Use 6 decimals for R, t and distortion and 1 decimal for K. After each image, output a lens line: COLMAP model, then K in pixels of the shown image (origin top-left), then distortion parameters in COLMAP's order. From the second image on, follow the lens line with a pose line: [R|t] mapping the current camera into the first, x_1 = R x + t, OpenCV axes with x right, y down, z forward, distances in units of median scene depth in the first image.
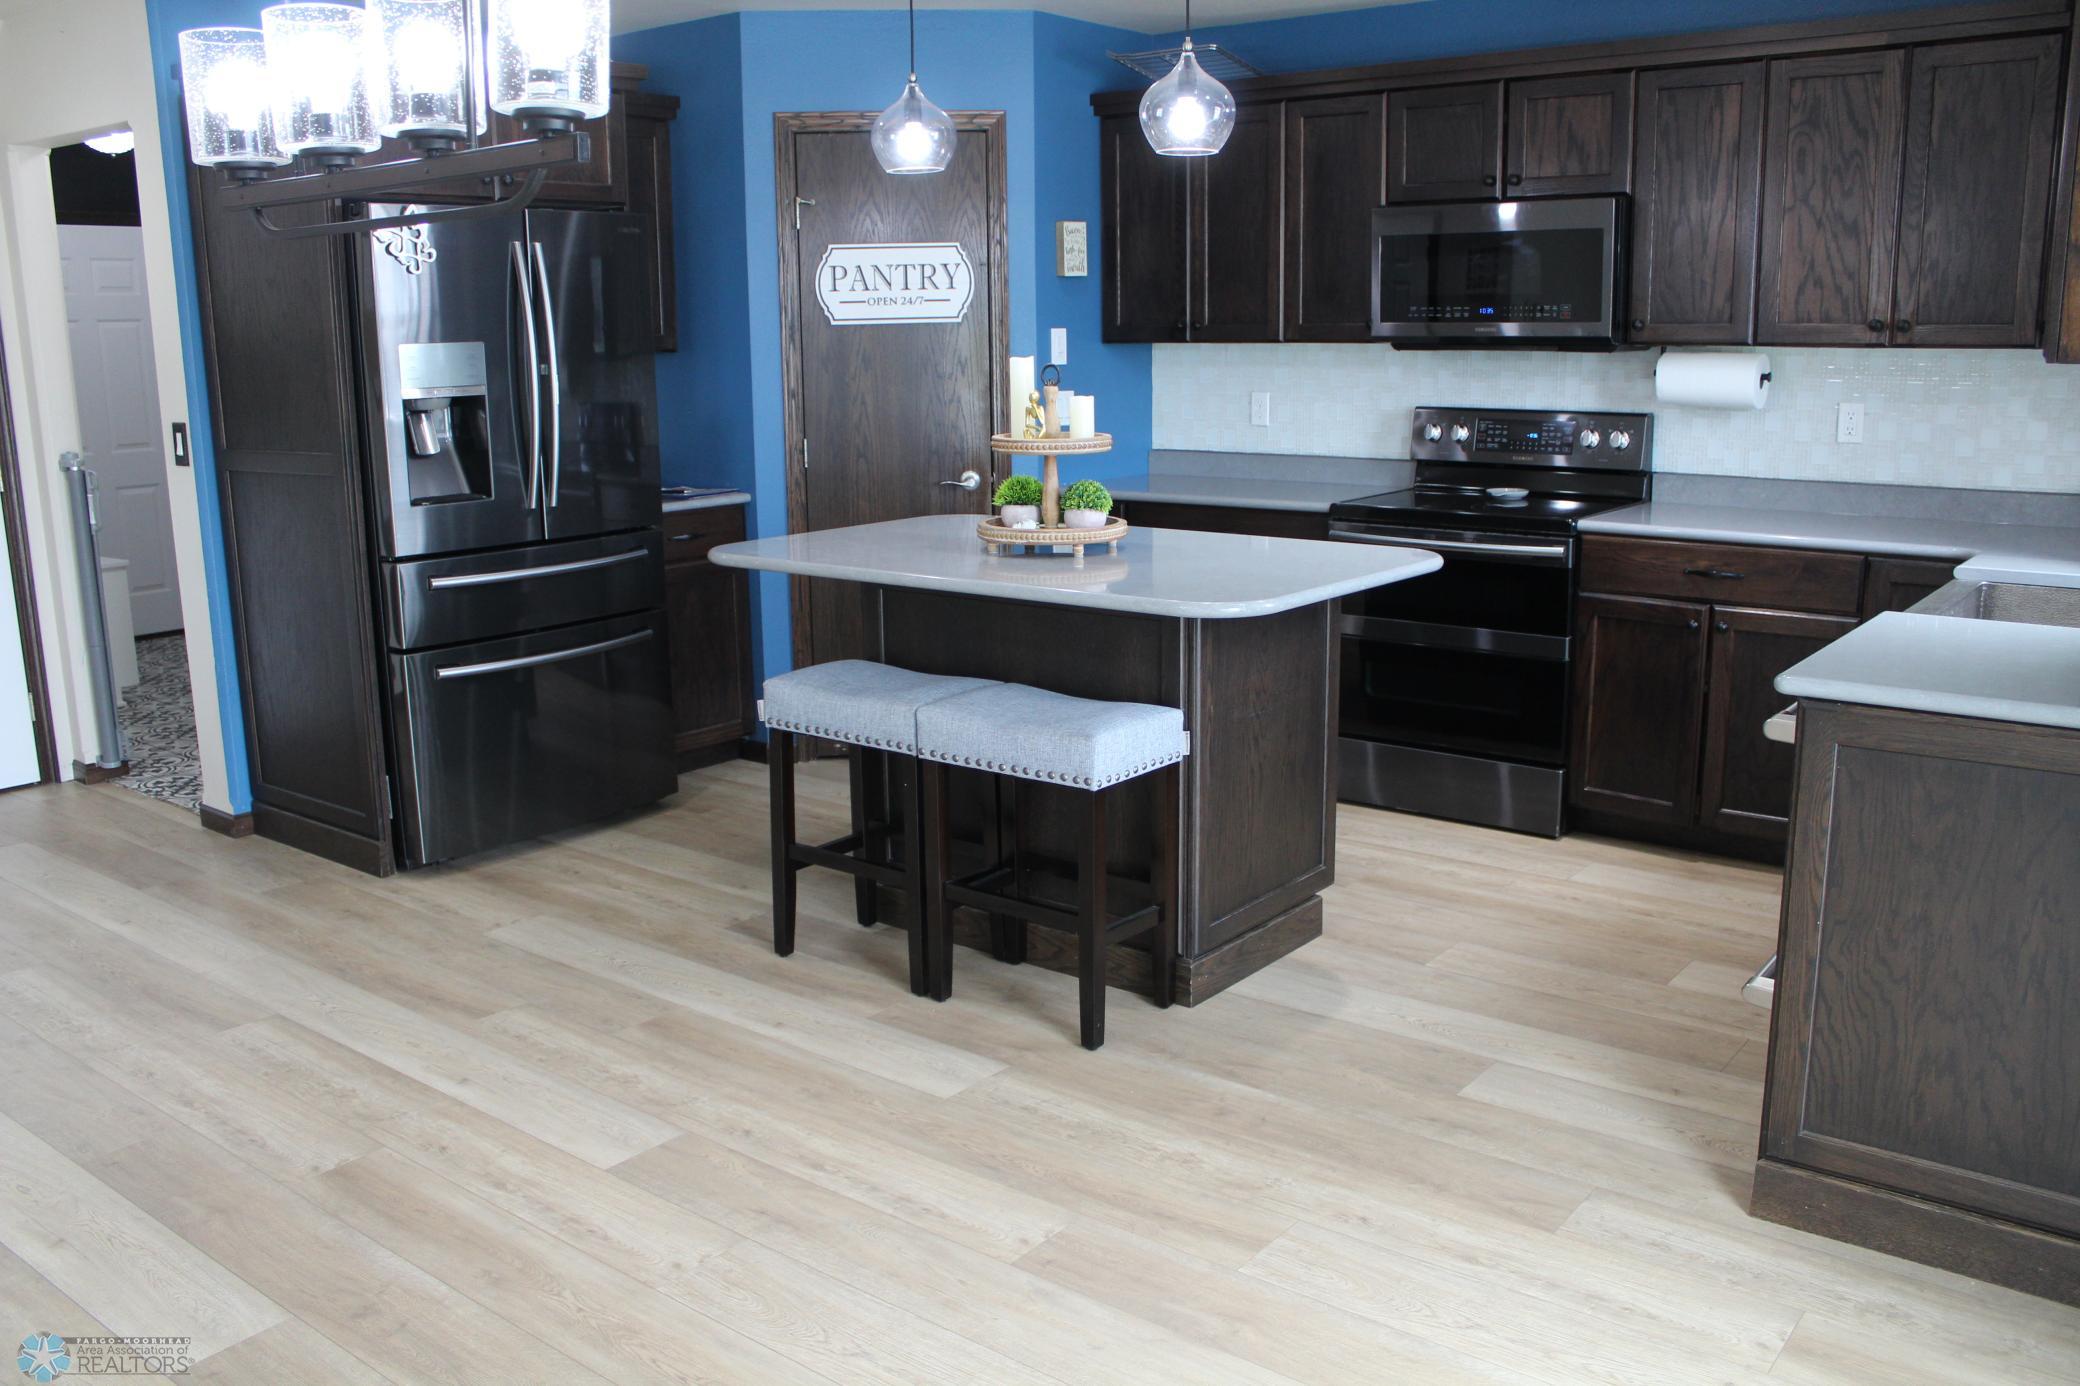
lens RADIAL K [[1735.0, 0, 1067.4], [0, 1735.0, 692.7], [0, 0, 1]] dist [-0.168948, 0.152355]
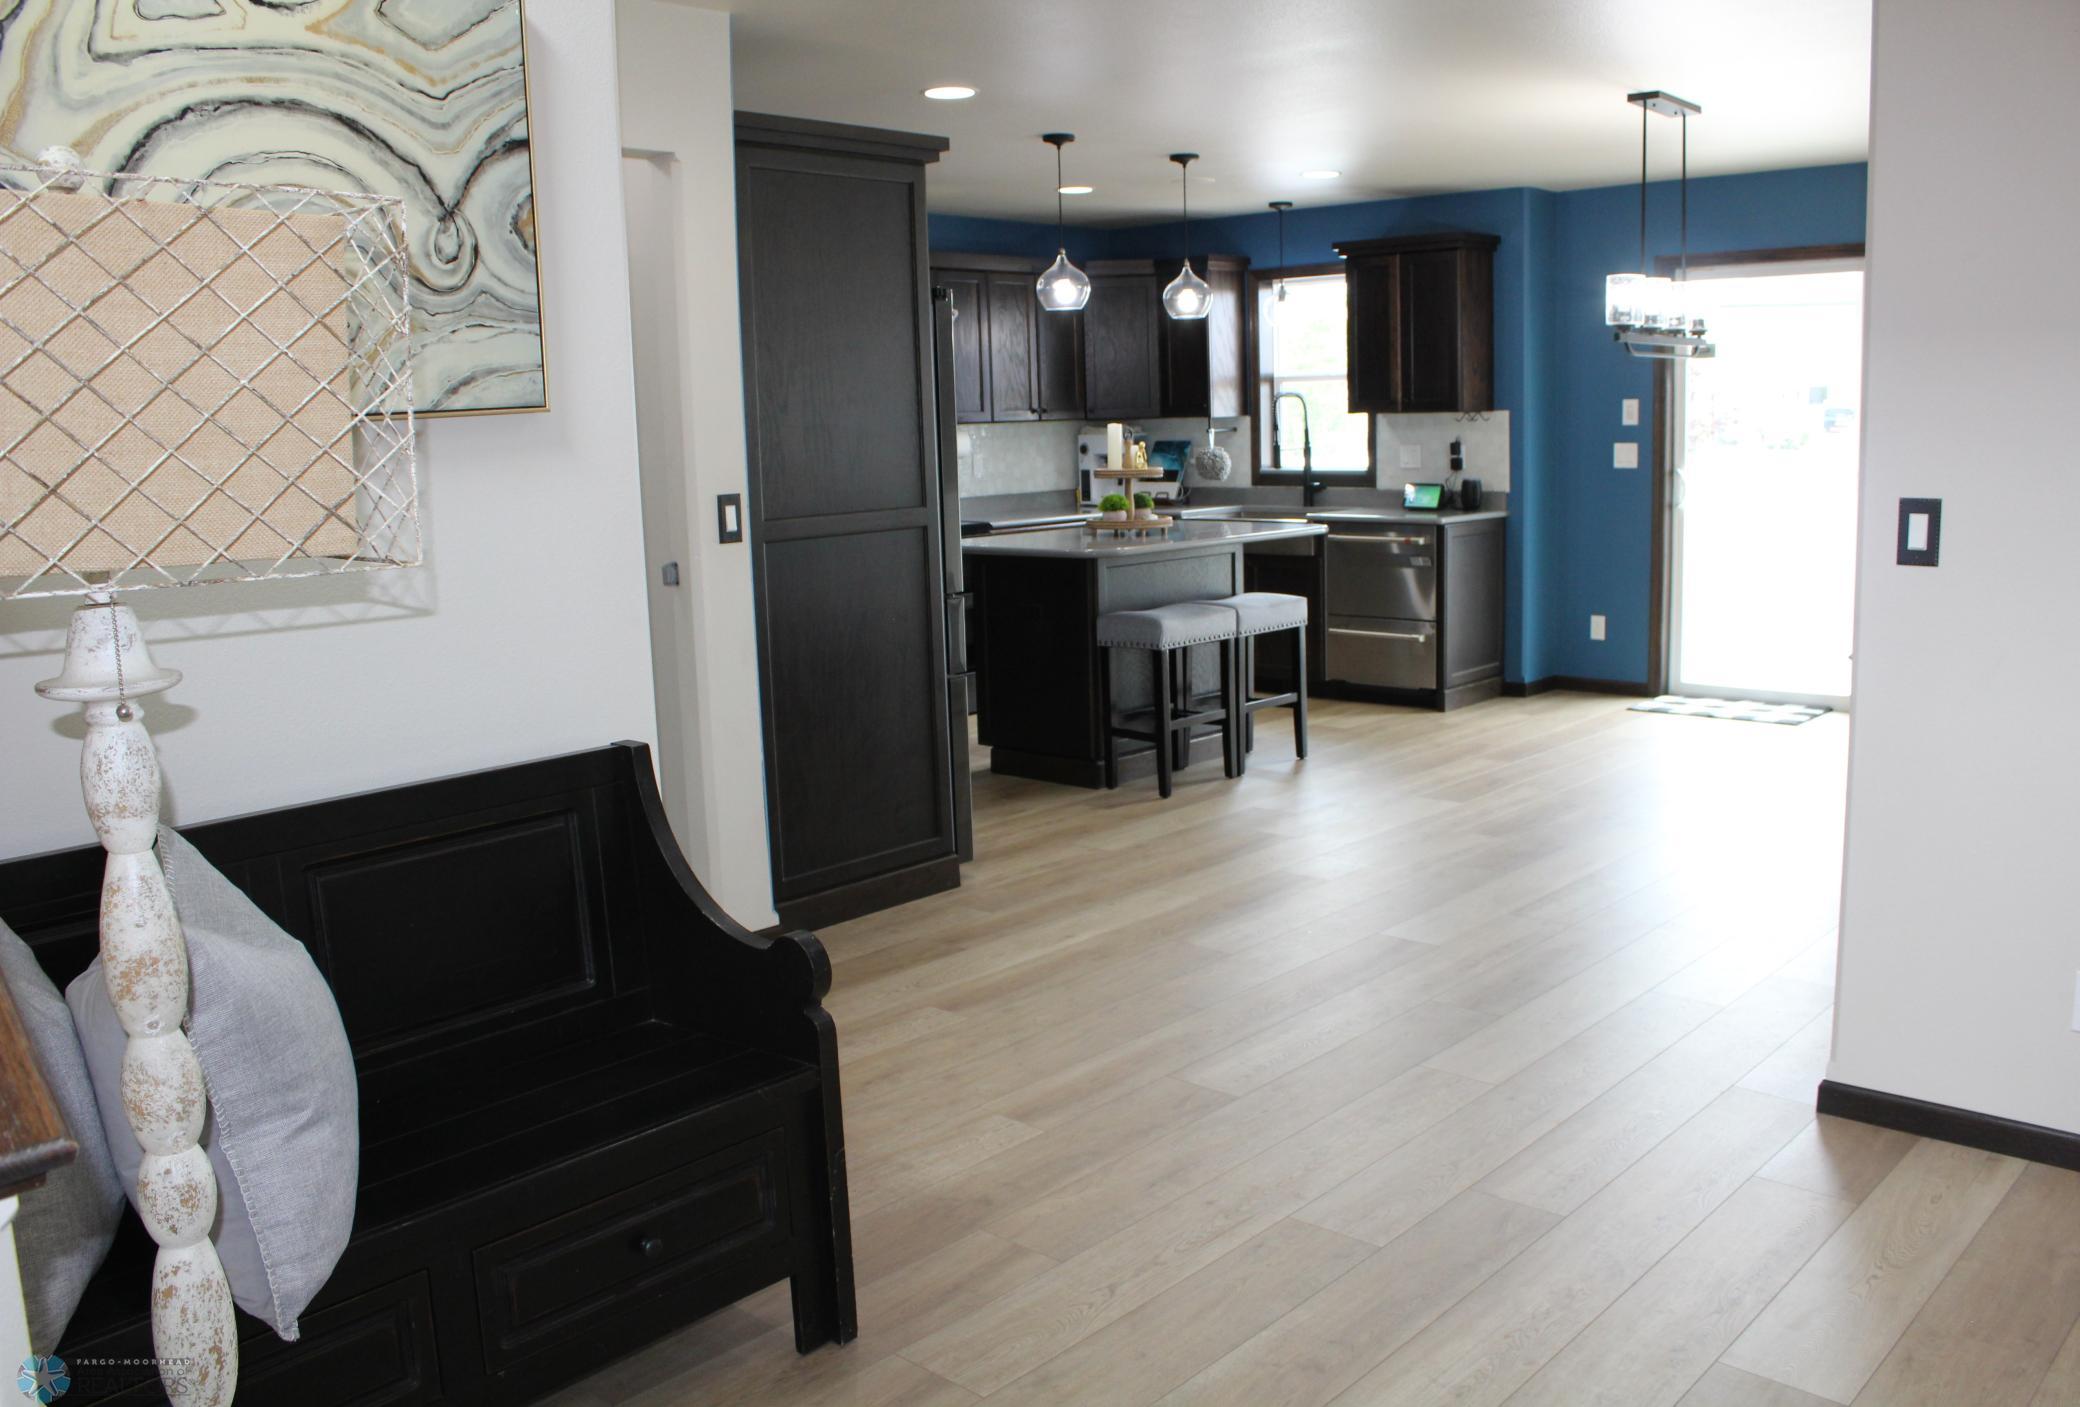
lens RADIAL K [[1766.3, 0, 1040.0], [0, 1766.3, 703.5], [0, 0, 1]] dist [-0.152607, 0.000034]
pose [[0.081430, -0.148684, 0.985526, -1.494744], [0.232492, 0.964365, 0.126281, -0.137054], [-0.969183, 0.218844, 0.113096, 0.778388]]
